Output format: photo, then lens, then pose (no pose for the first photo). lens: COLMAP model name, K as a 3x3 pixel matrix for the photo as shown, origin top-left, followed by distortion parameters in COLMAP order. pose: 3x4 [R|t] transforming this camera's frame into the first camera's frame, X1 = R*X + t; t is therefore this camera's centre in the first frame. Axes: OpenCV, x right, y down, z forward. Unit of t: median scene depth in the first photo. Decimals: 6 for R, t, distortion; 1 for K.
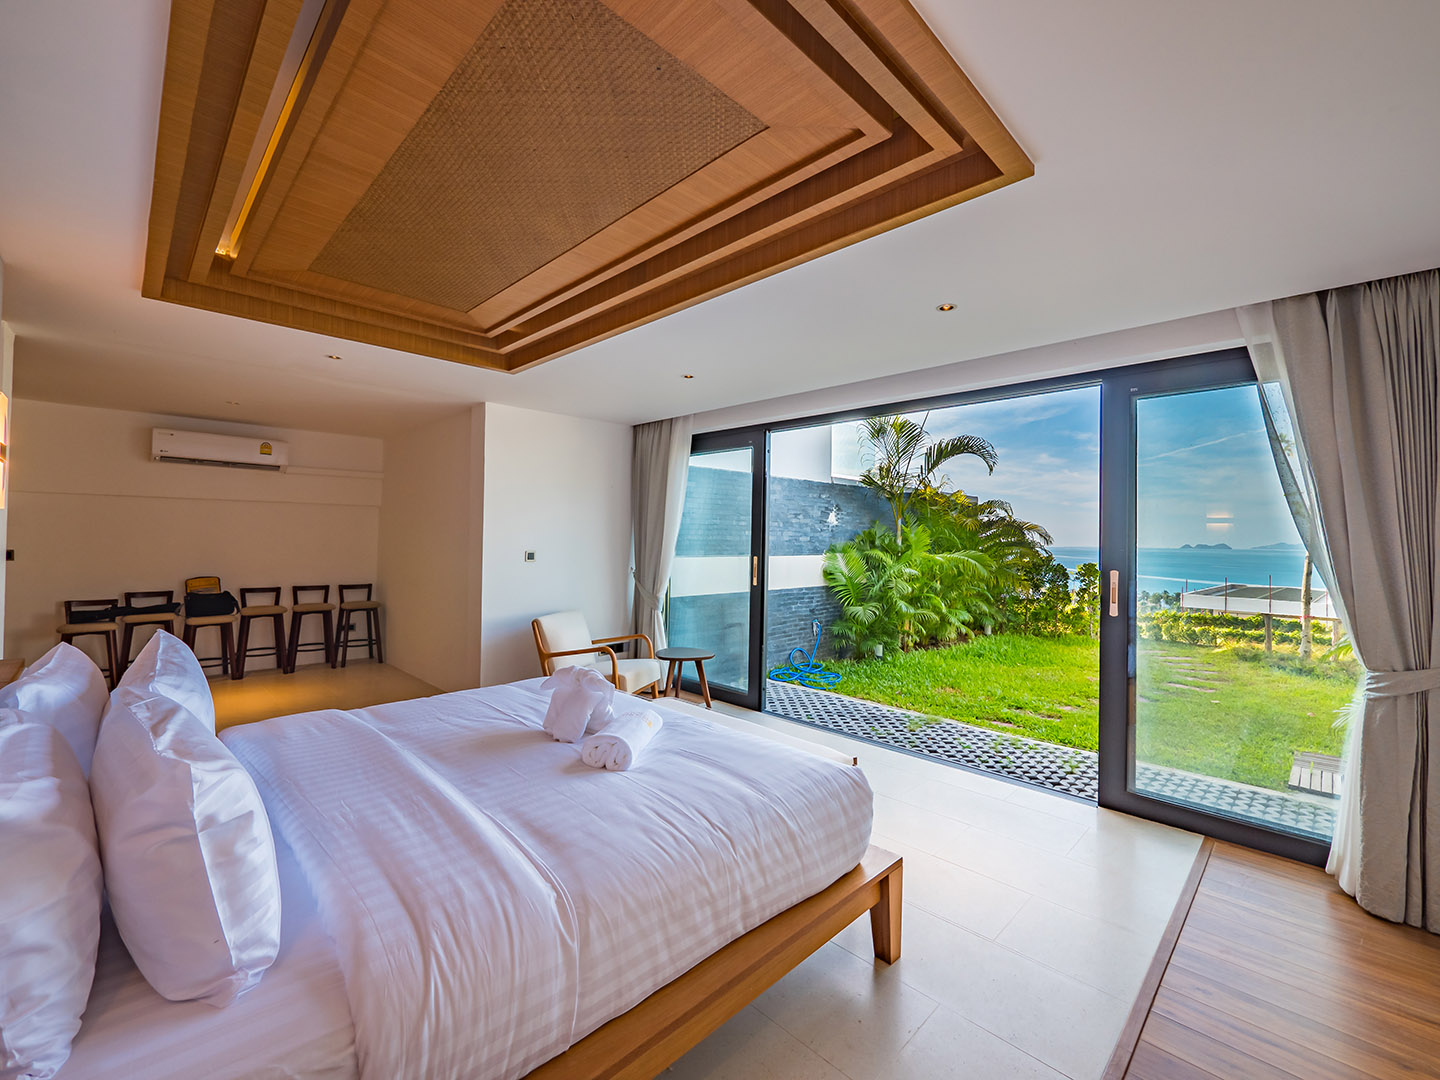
lens RADIAL K [[602.6, 0, 715.5], [0, 602.6, 533.3], [0, 0, 1]] dist [-0.001765, 0.000002]
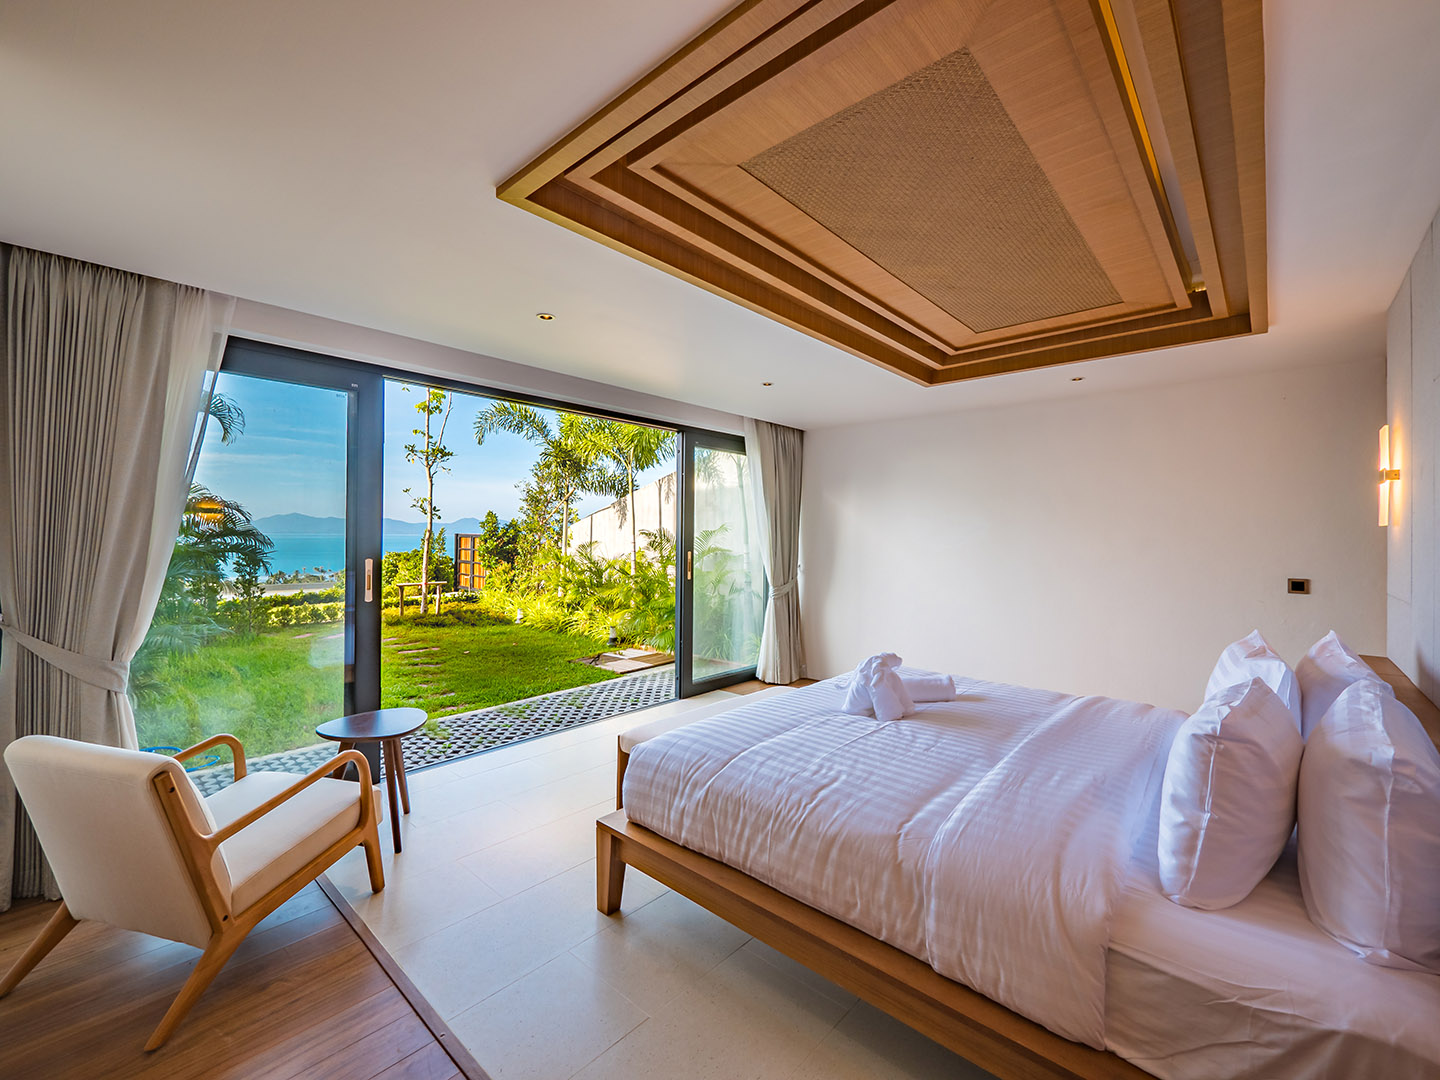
lens RADIAL K [[613.1, 0, 713.0], [0, 613.1, 528.3], [0, 0, 1]] dist [-0.001756, 0.000309]
pose [[-0.042352, -0.007302, 0.999076, -0.537714], [-0.015800, 0.999853, 0.006638, -0.005348], [-0.998978, -0.015504, -0.042462, 0.547108]]
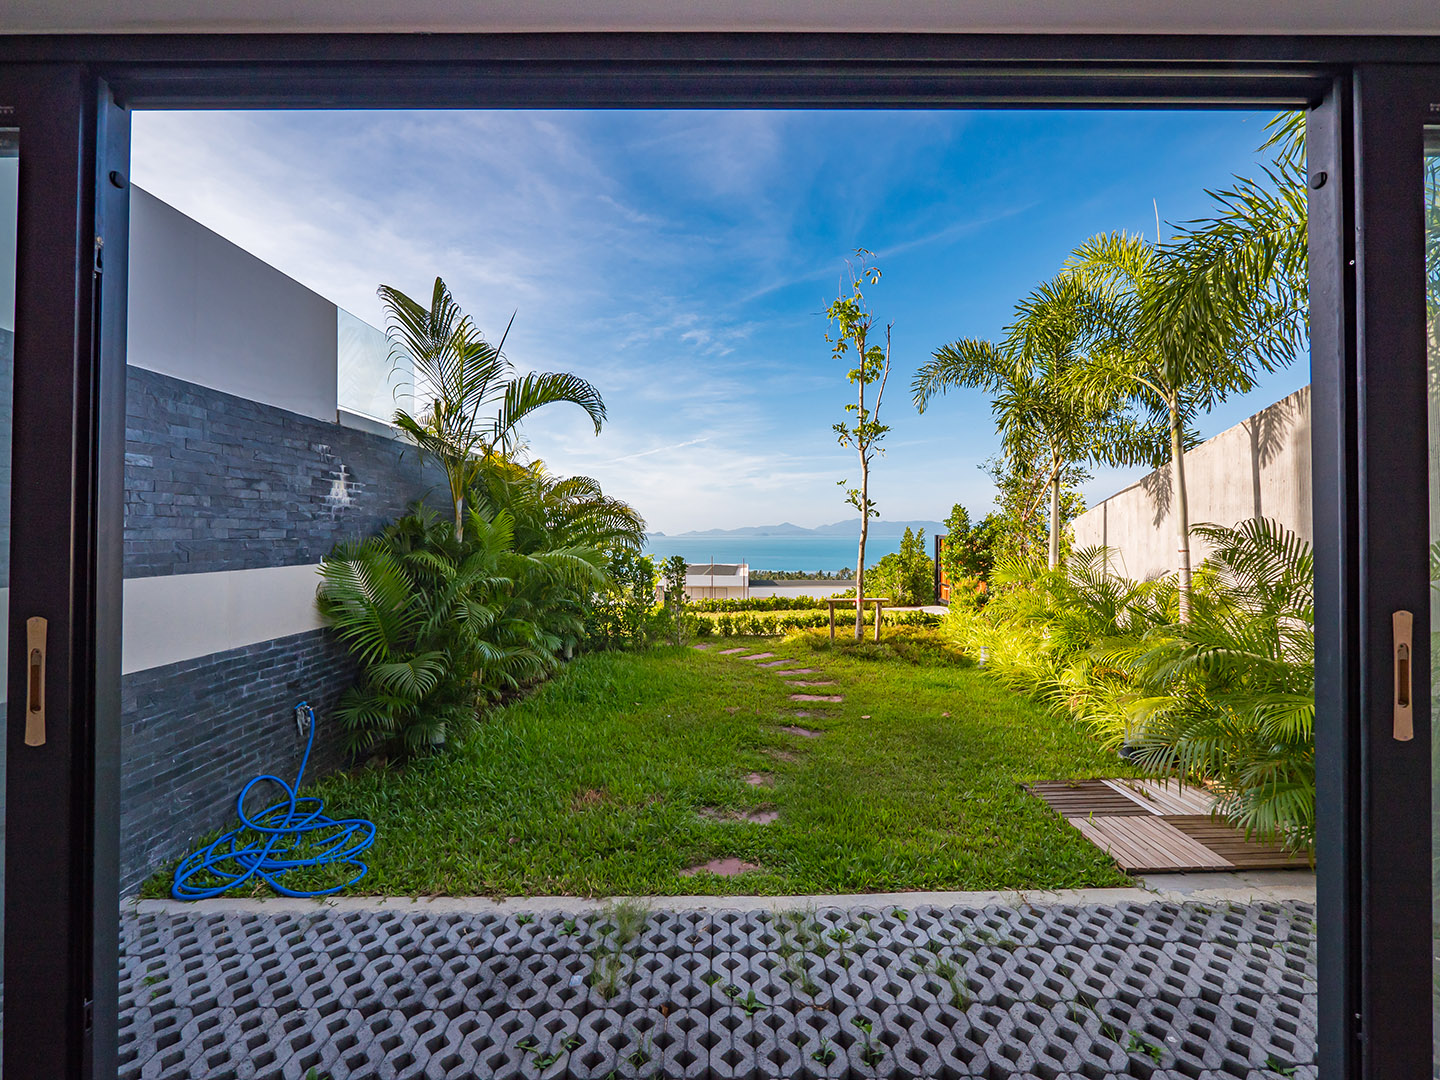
lens RADIAL K [[613.1, 0, 713.0], [0, 613.1, 528.3], [0, 0, 1]] dist [-0.001756, 0.000309]
pose [[0.706310, -0.012259, 0.707796, 0.070405], [0.010034, 0.999923, 0.007305, 0.005308], [-0.707831, 0.001943, 0.706379, 0.560373]]
